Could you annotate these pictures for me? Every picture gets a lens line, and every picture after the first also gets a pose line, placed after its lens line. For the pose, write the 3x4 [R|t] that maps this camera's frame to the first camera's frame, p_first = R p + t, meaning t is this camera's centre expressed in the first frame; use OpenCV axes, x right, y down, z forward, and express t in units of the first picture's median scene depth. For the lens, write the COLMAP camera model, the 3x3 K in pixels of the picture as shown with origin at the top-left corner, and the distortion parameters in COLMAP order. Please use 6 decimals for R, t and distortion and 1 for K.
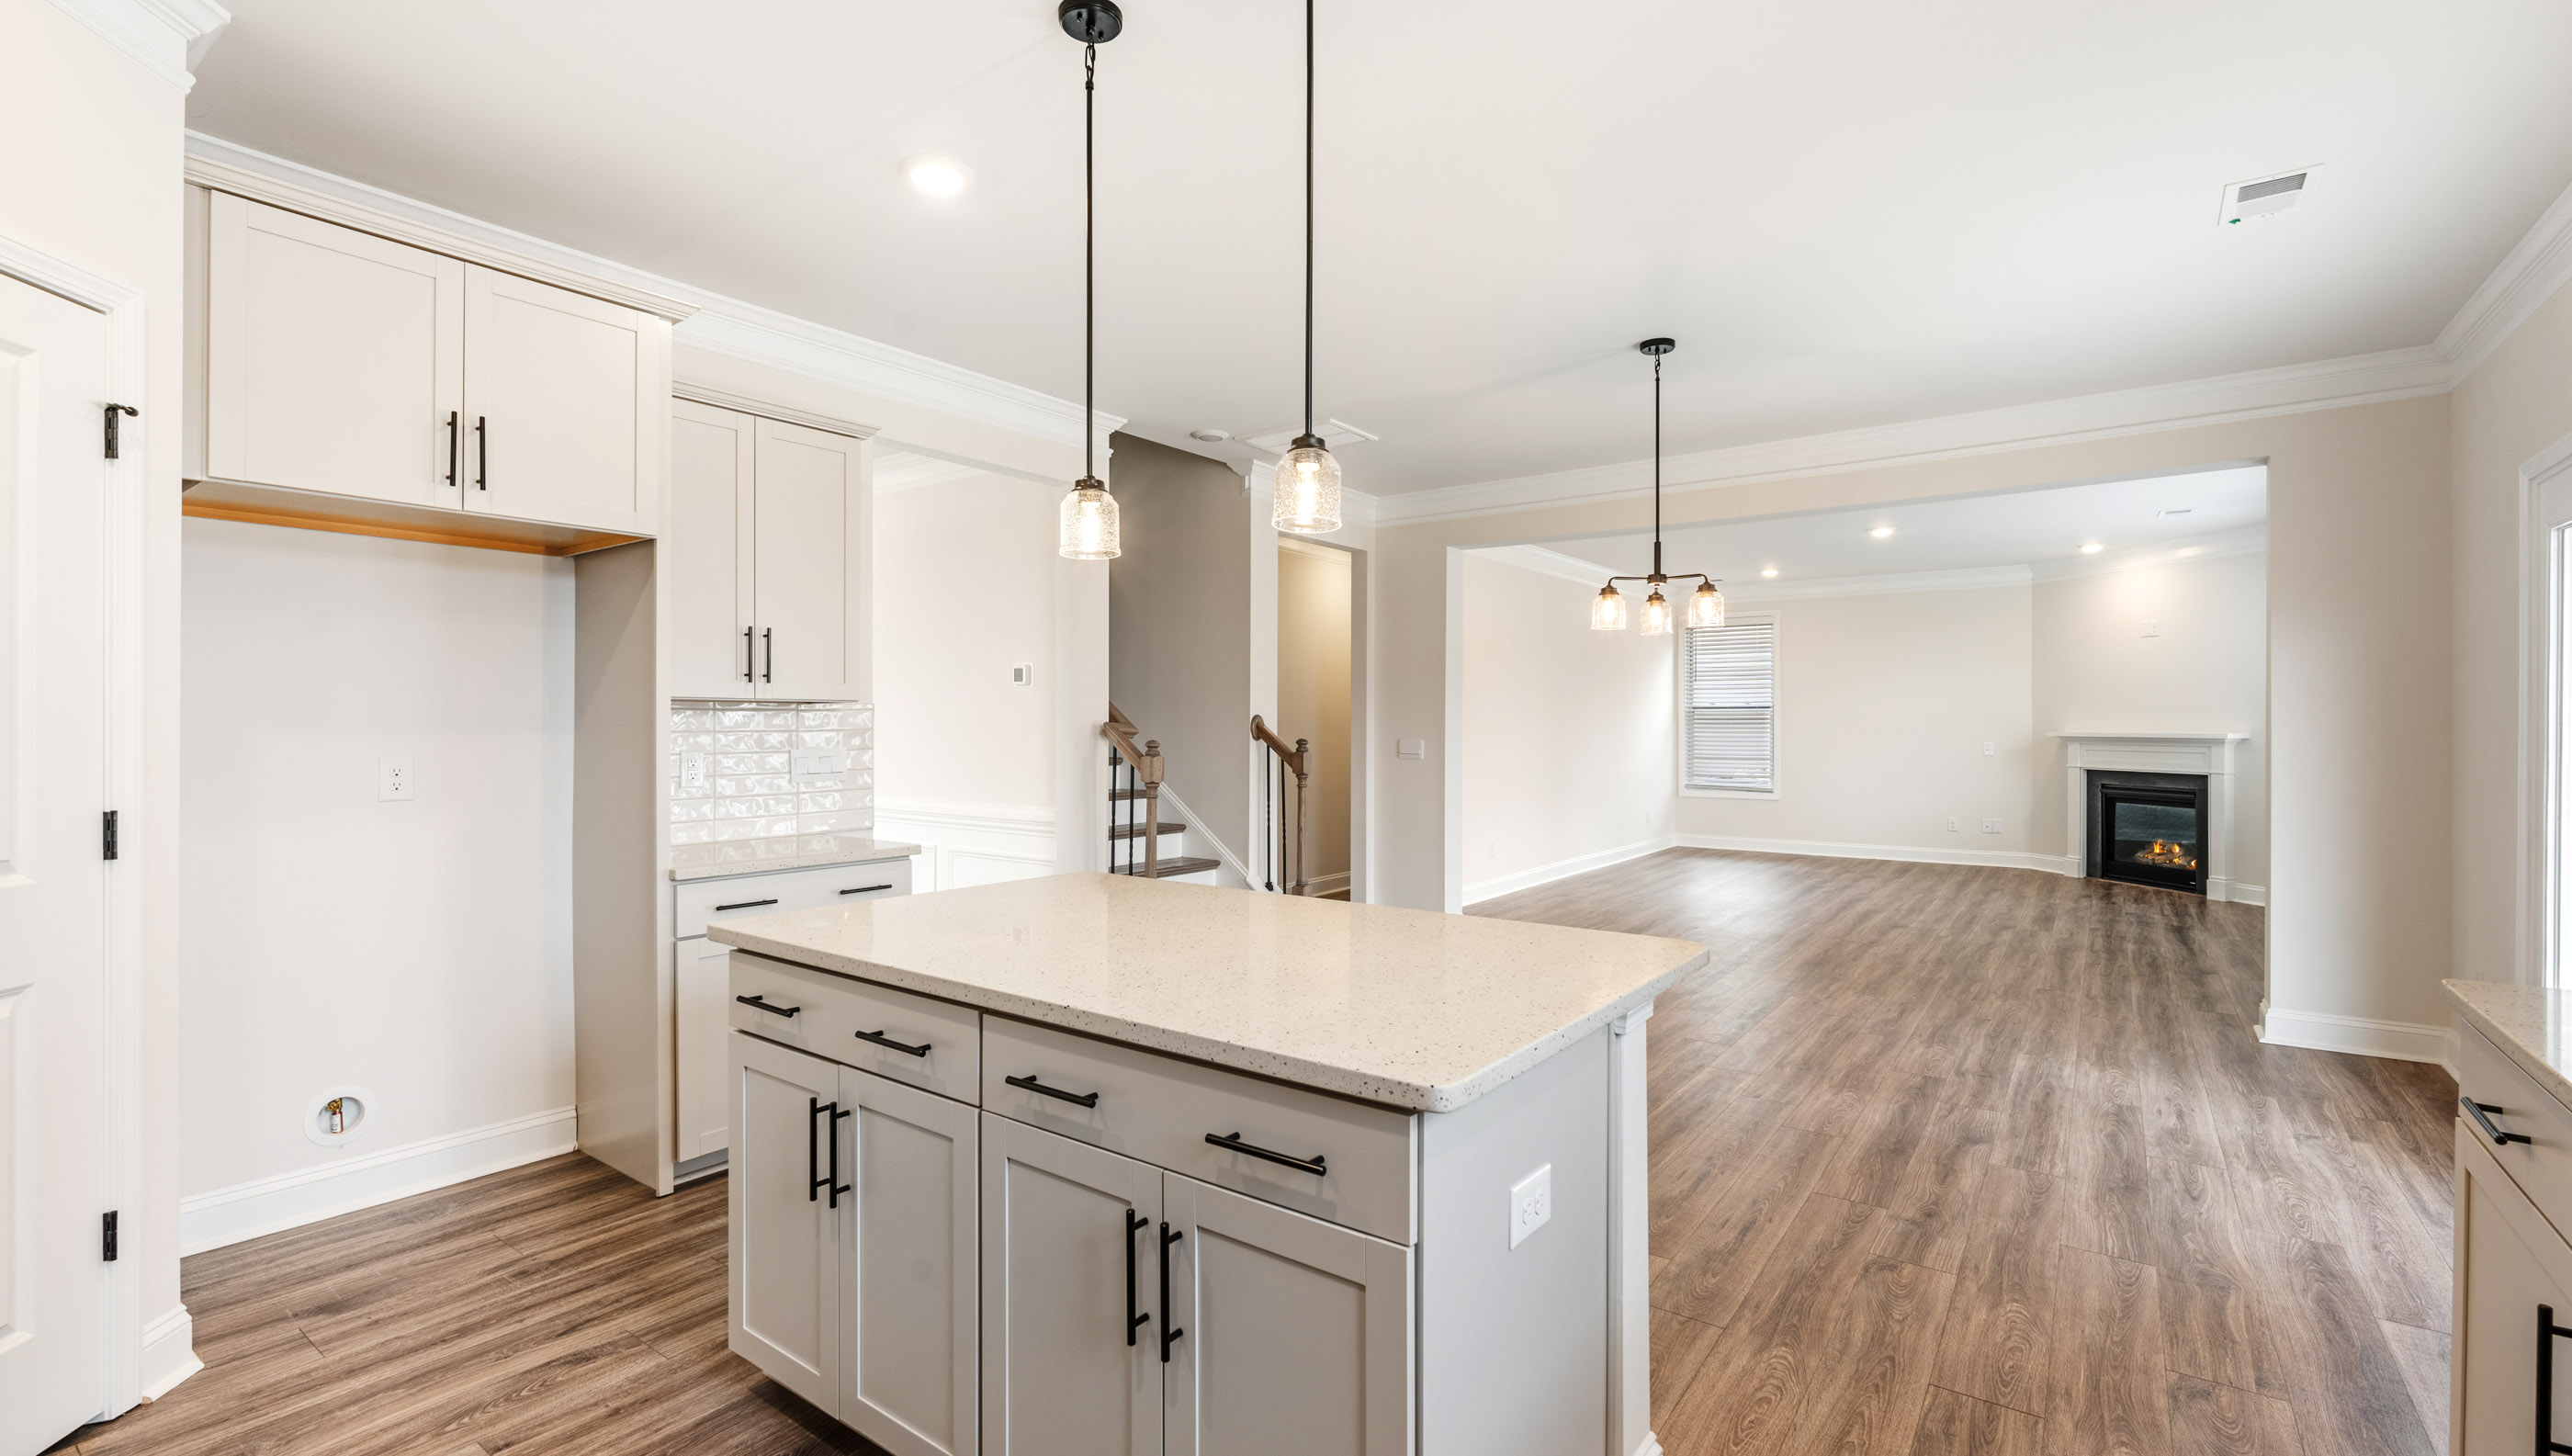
lens RADIAL K [[1120.0, 0, 1293.6], [0, 1120.0, 730.8], [0, 0, 1]] dist [-0.007336, 0.000702]
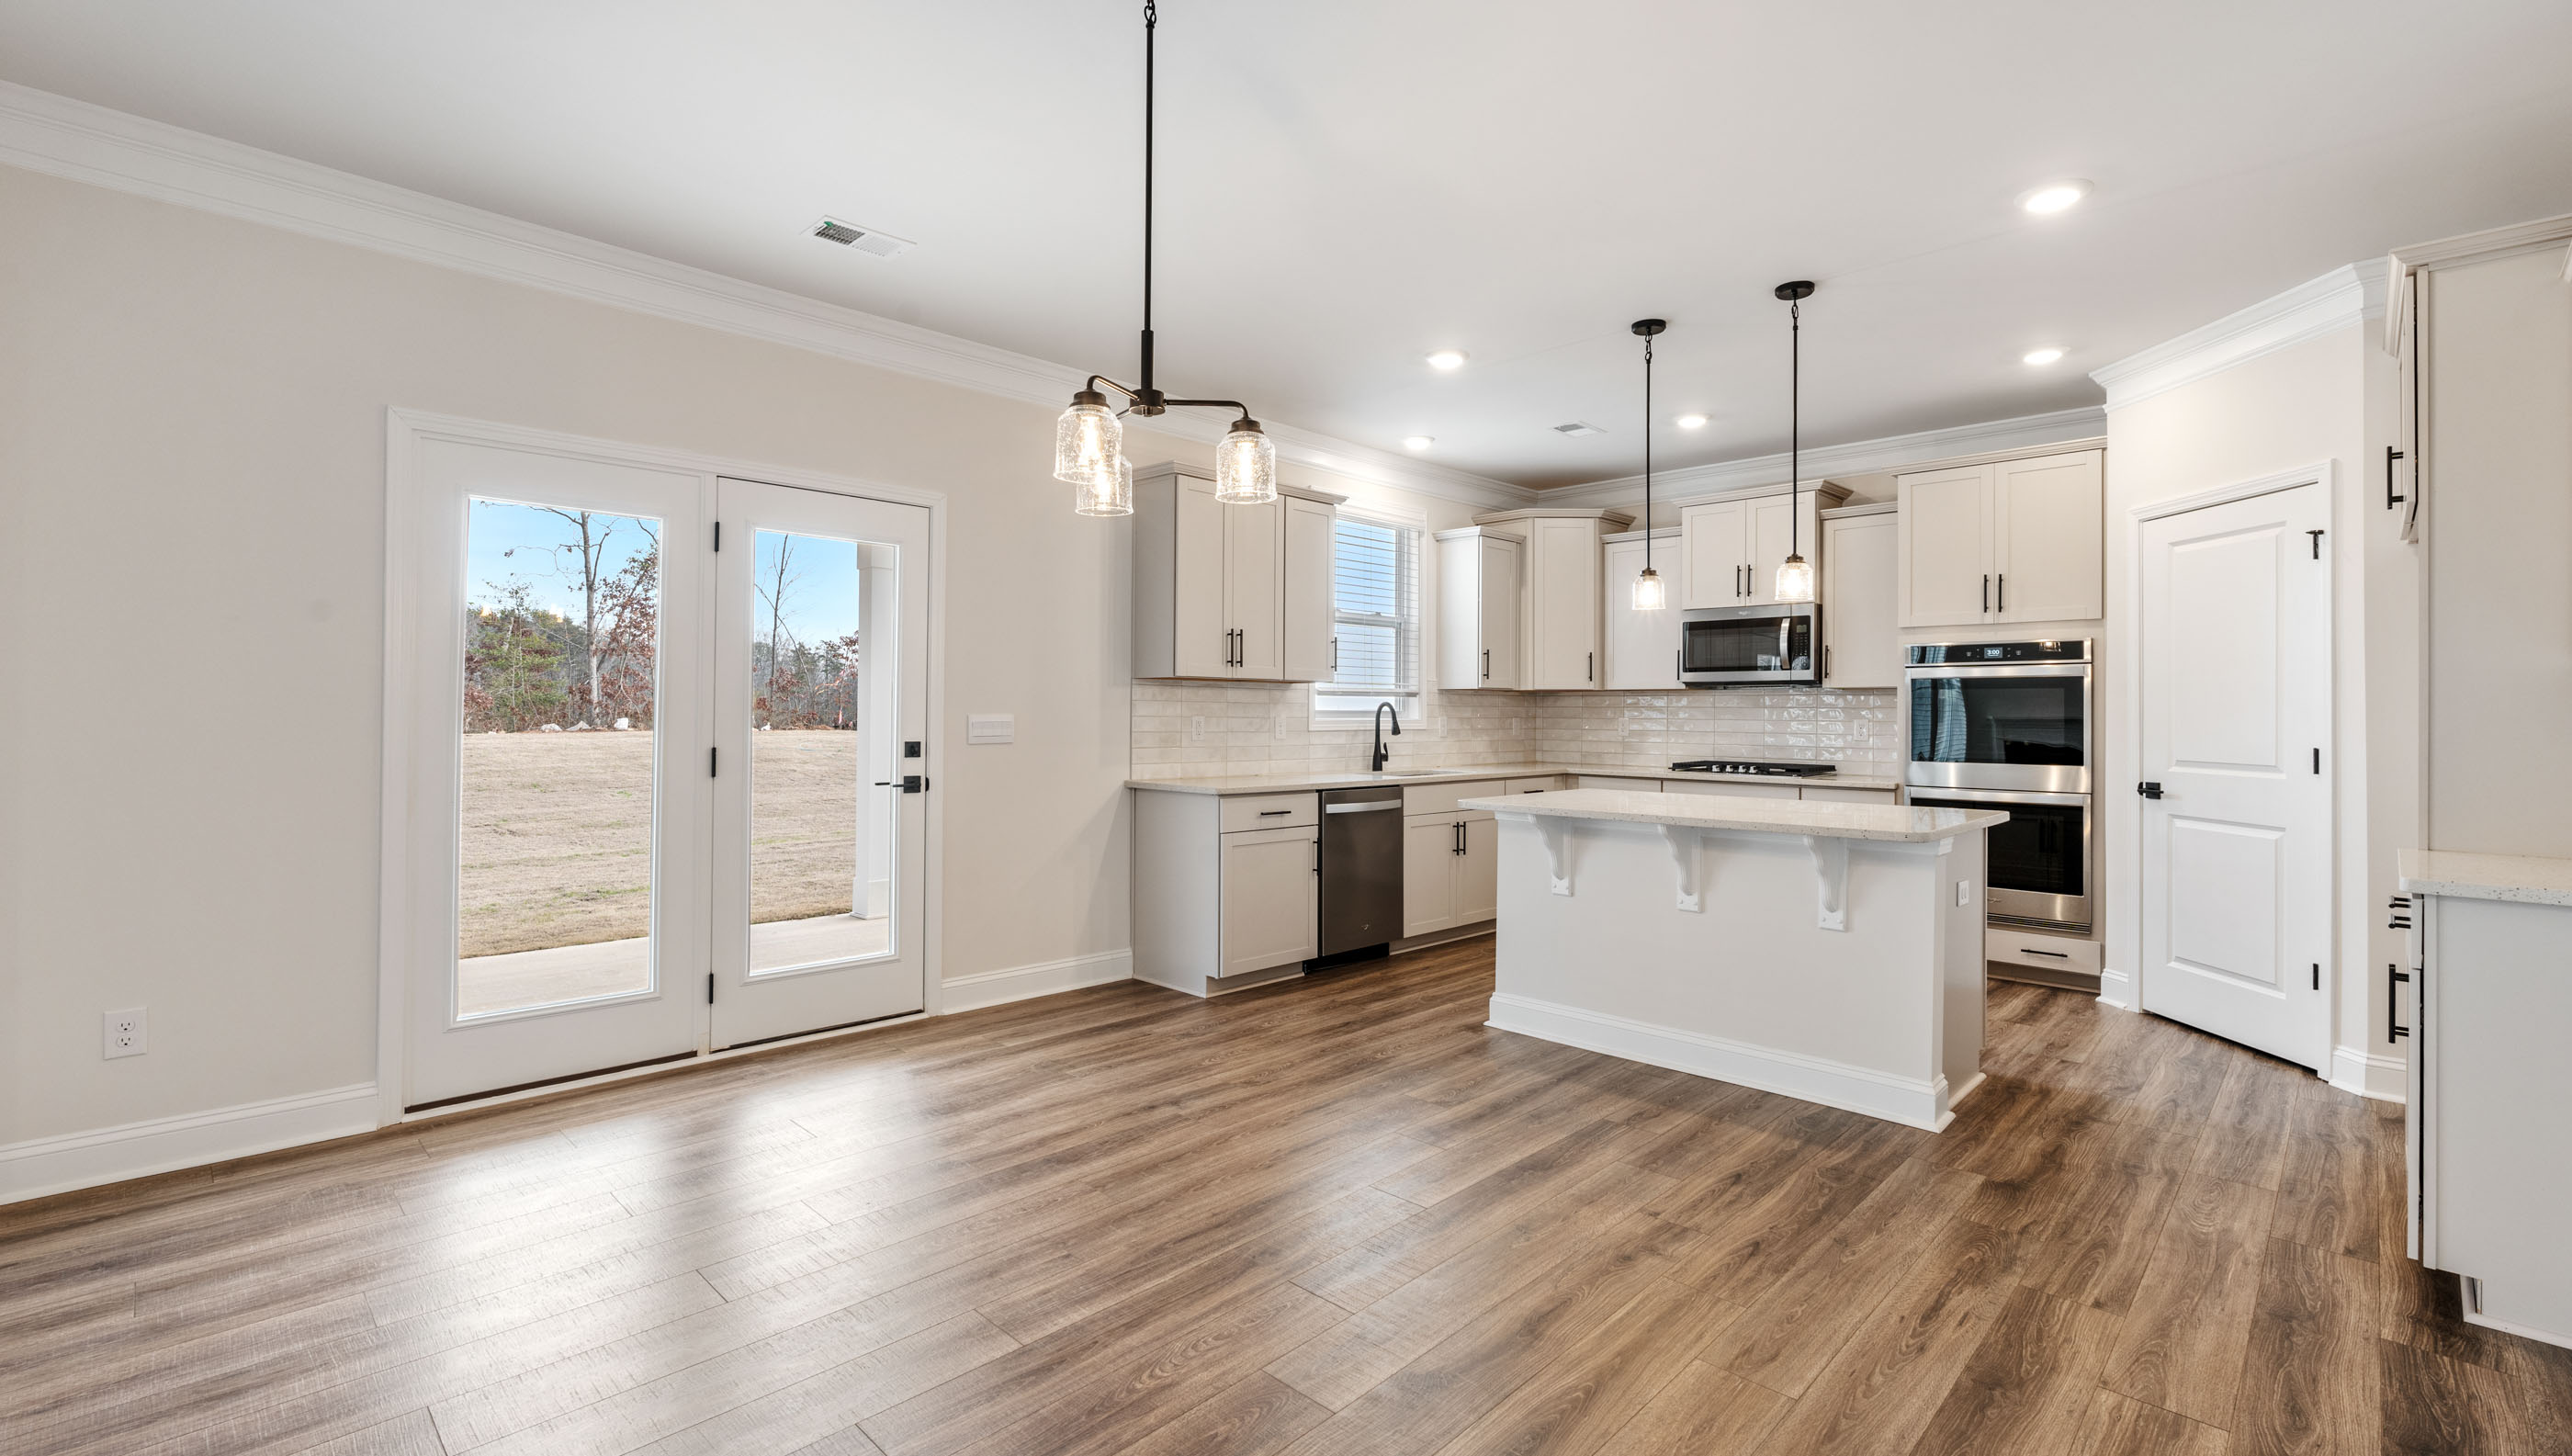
lens RADIAL K [[1120.0, 0, 1288.6], [0, 1120.0, 701.7], [0, 0, 1]] dist [-0.007336, 0.000702]
pose [[-0.989295, -0.005701, 0.145817, 0.088310], [-0.006576, 0.999963, -0.005519, 0.004027], [-0.145780, -0.006419, -0.989296, 0.737520]]
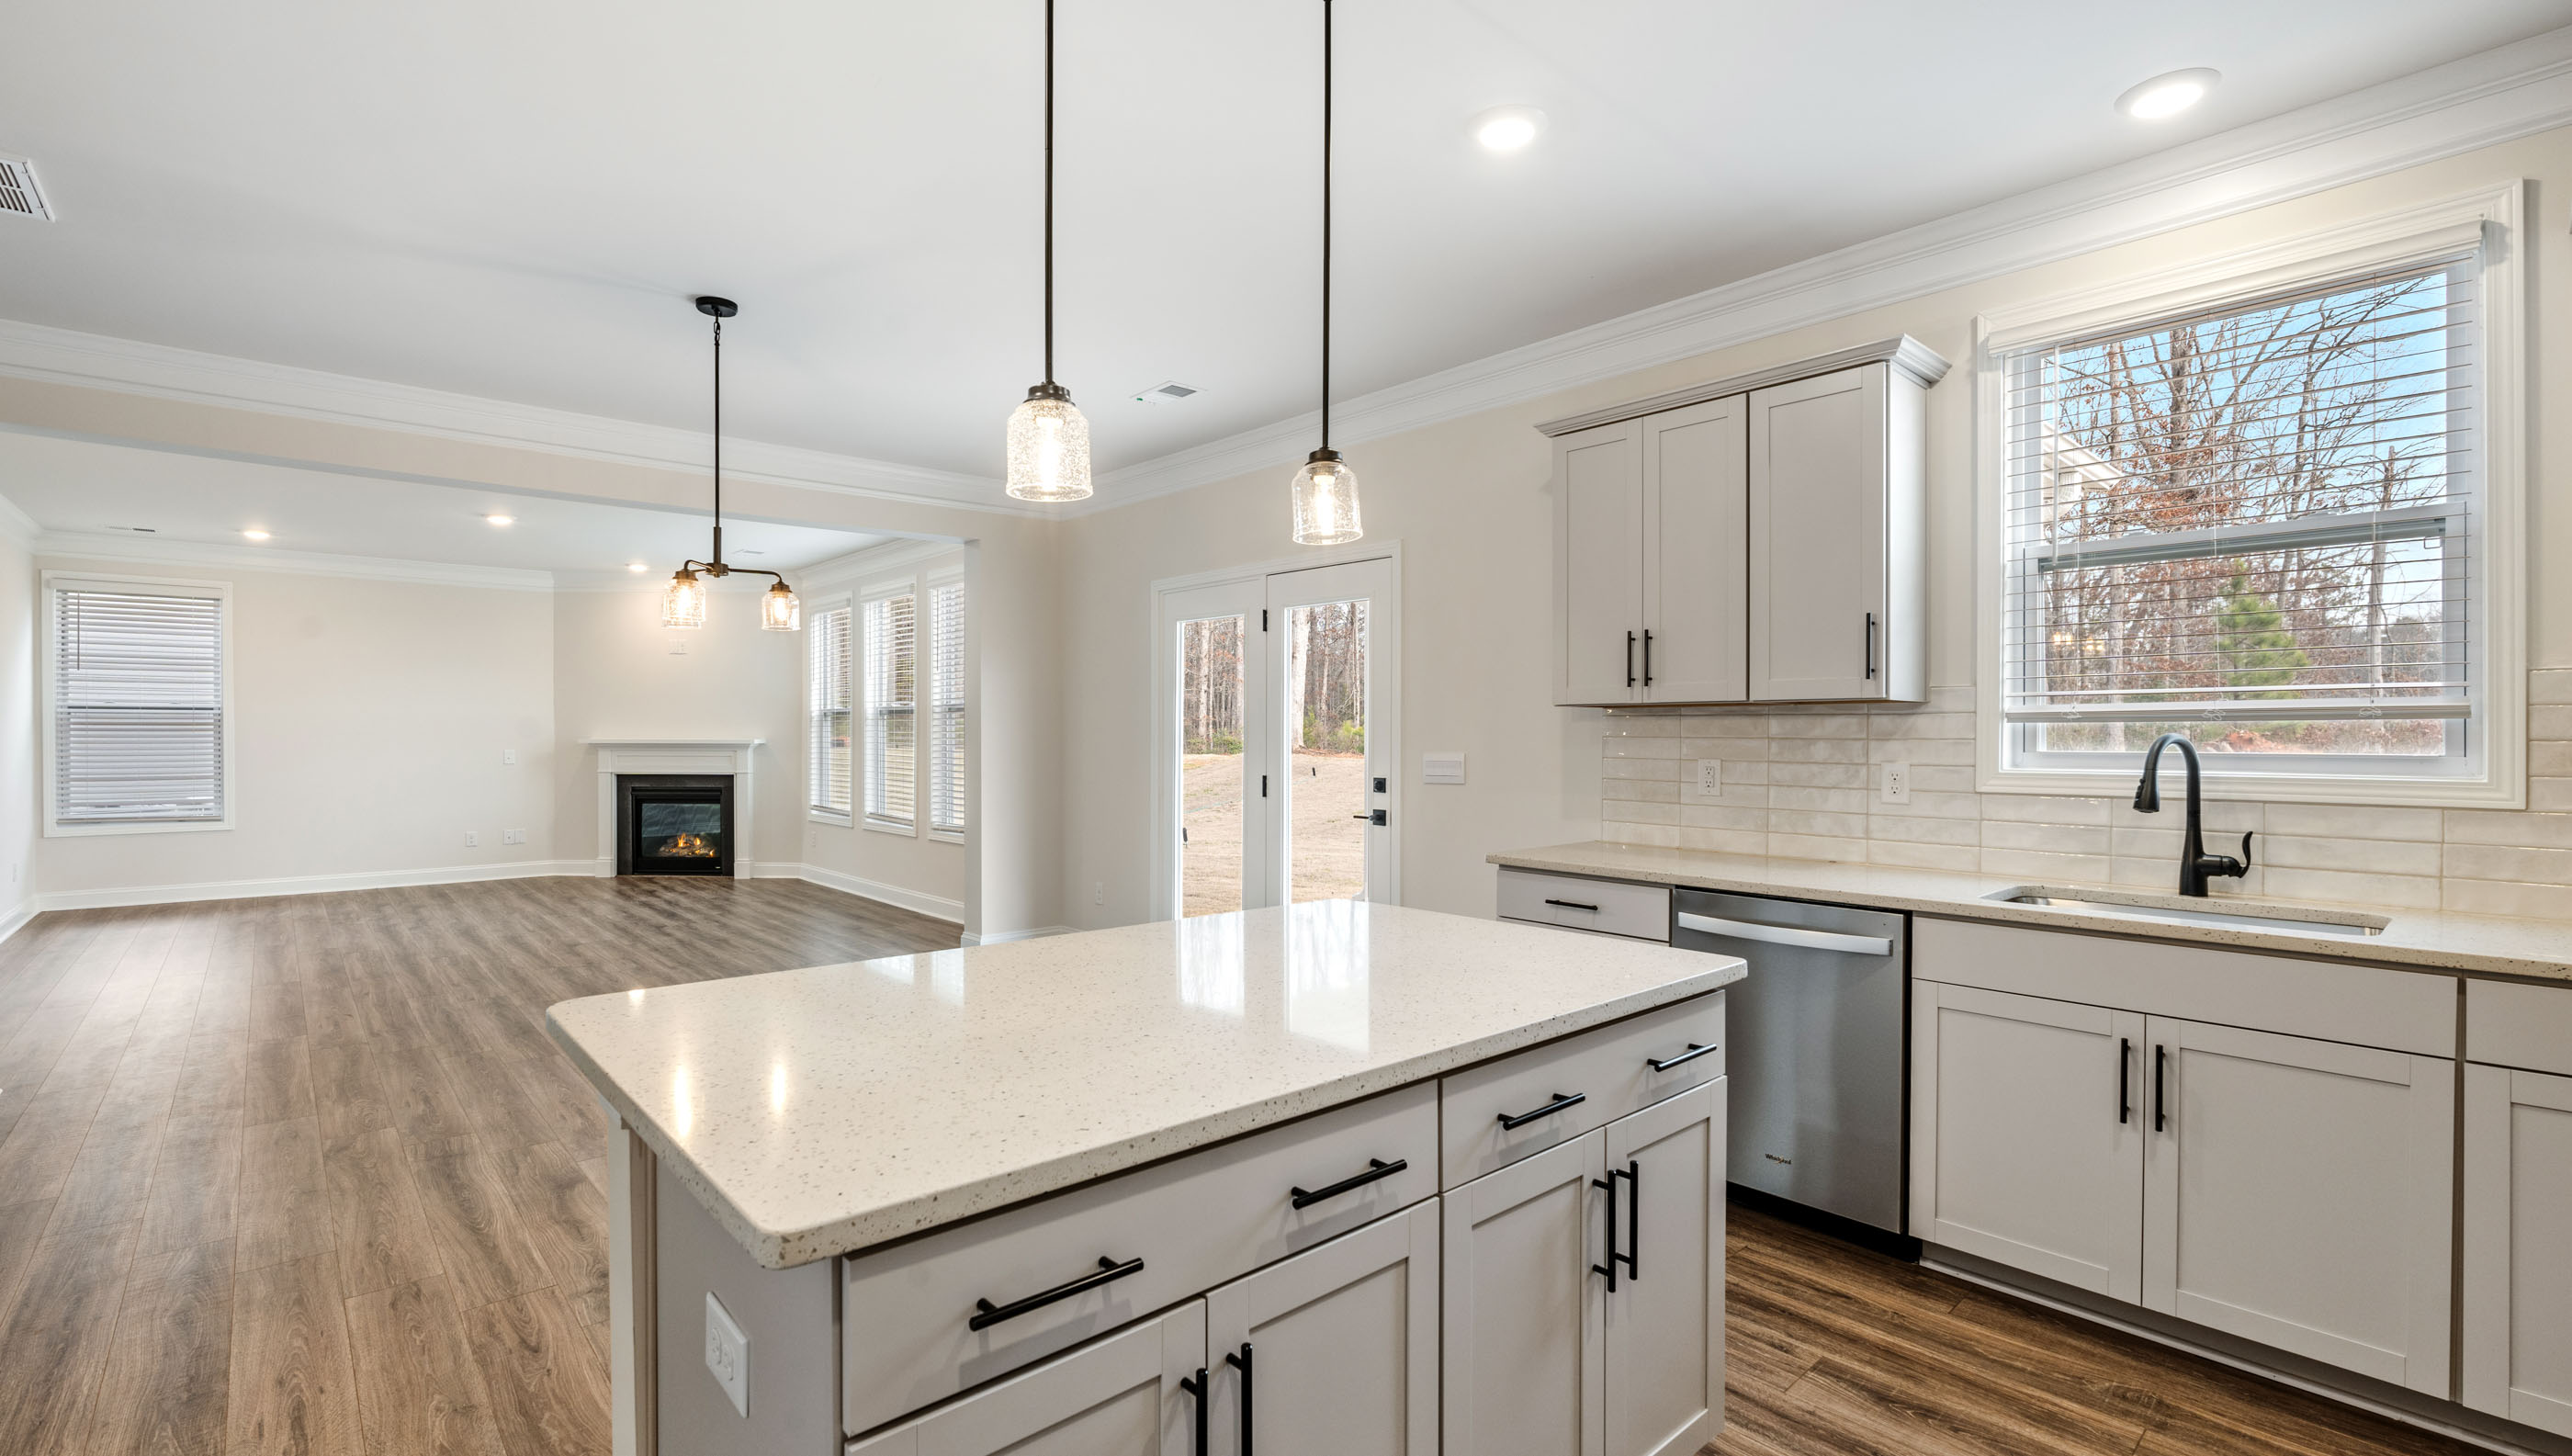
lens RADIAL K [[1120.0, 0, 1274.7], [0, 1120.0, 738.9], [0, 0, 1]] dist [-0.007336, 0.000702]
pose [[0.206819, -0.005091, 0.978366, -0.221225], [0.004068, 0.999982, 0.004344, -0.001259], [-0.978371, 0.003081, 0.206836, 0.186777]]
